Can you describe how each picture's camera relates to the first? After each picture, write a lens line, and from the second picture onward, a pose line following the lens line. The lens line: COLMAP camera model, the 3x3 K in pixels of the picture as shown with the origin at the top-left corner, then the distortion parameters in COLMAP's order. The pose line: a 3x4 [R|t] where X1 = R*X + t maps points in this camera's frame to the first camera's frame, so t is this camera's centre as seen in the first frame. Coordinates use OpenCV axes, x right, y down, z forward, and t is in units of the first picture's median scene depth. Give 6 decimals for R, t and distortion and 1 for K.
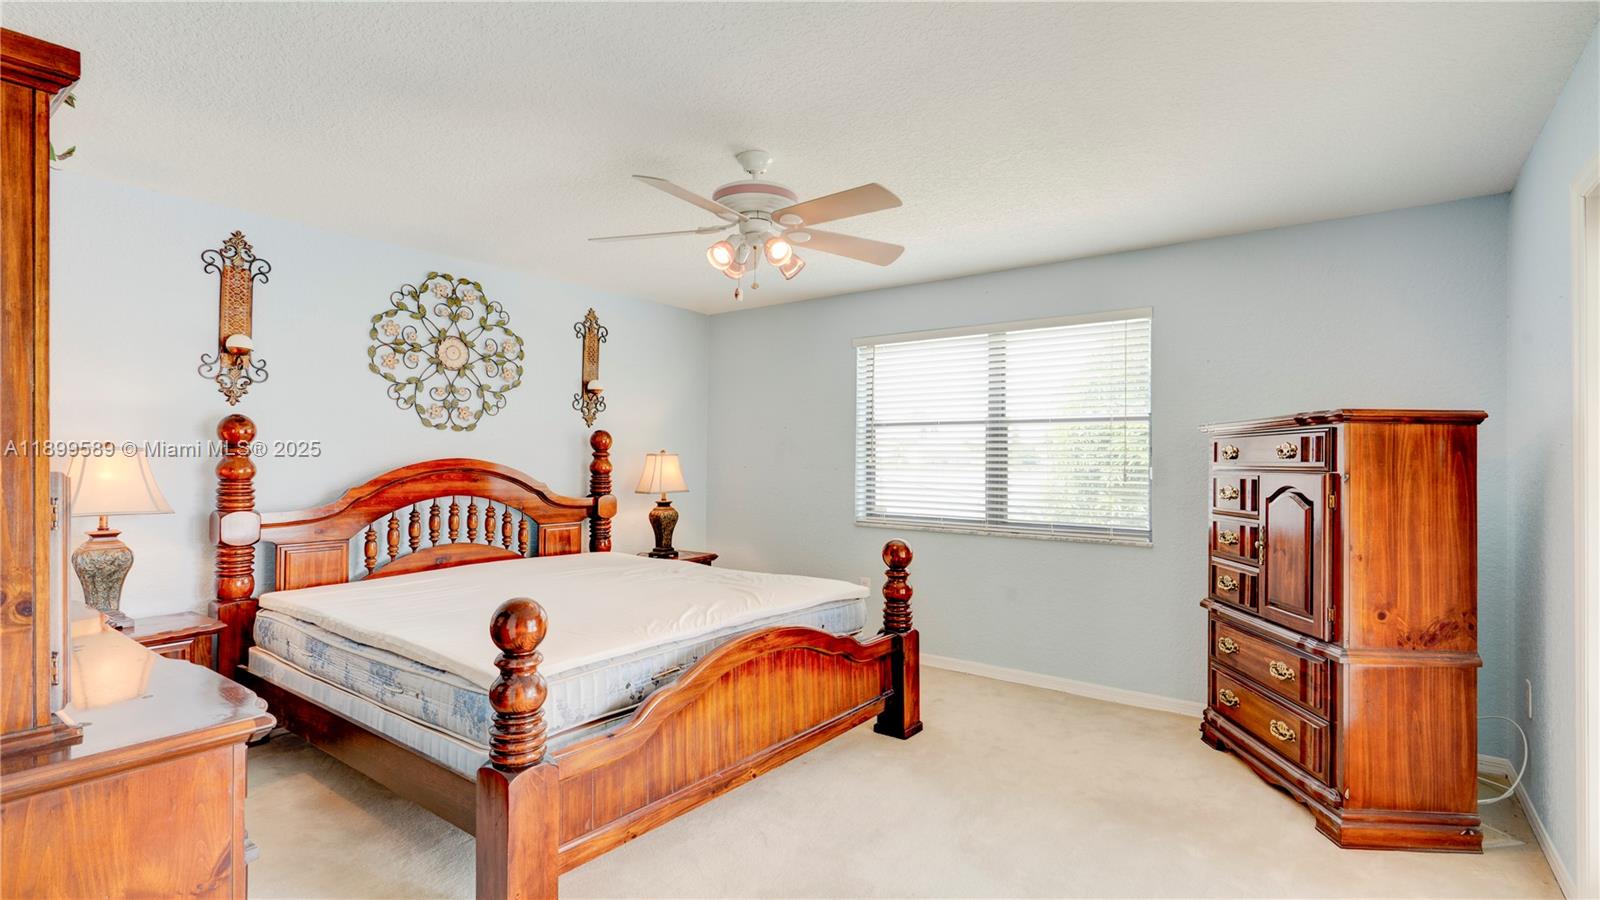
lens RADIAL K [[751.8, 0, 800.0], [0, 751.8, 450.0], [0, 0, 1]] dist [-0.001179, 0.000566]
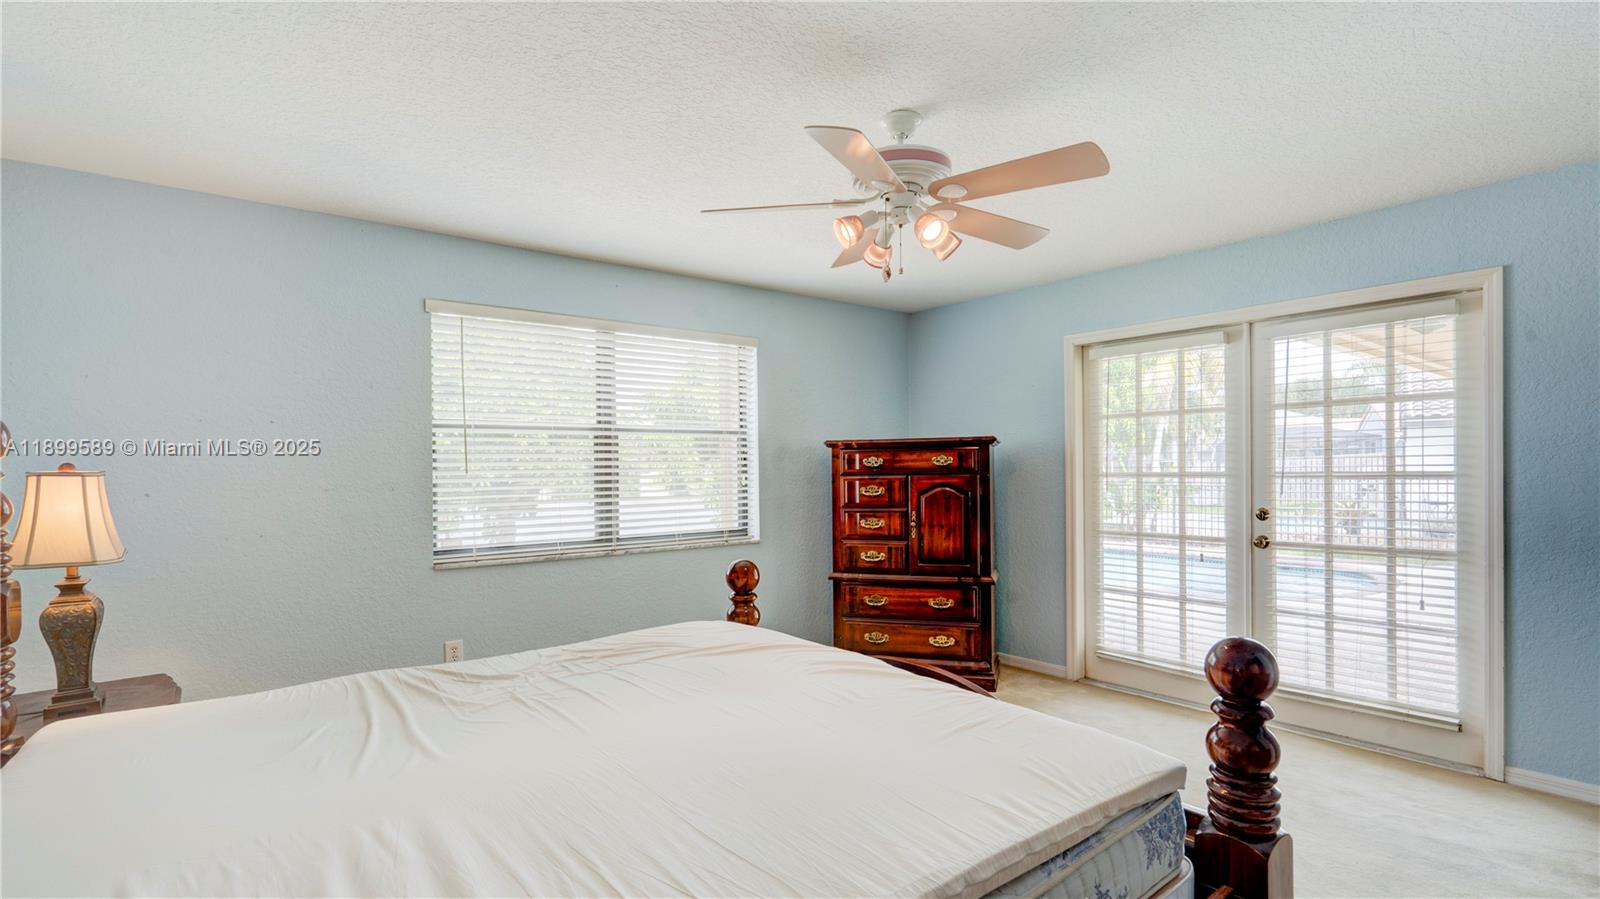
lens RADIAL K [[735.5, 0, 797.4], [0, 735.5, 471.4], [0, 0, 1]] dist [-0.000093, 0.000100]
pose [[0.272809, -0.016596, 0.961925, -0.540769], [0.006460, 0.999860, 0.015418, 0.000837], [-0.962046, 0.002008, 0.272878, 0.549965]]
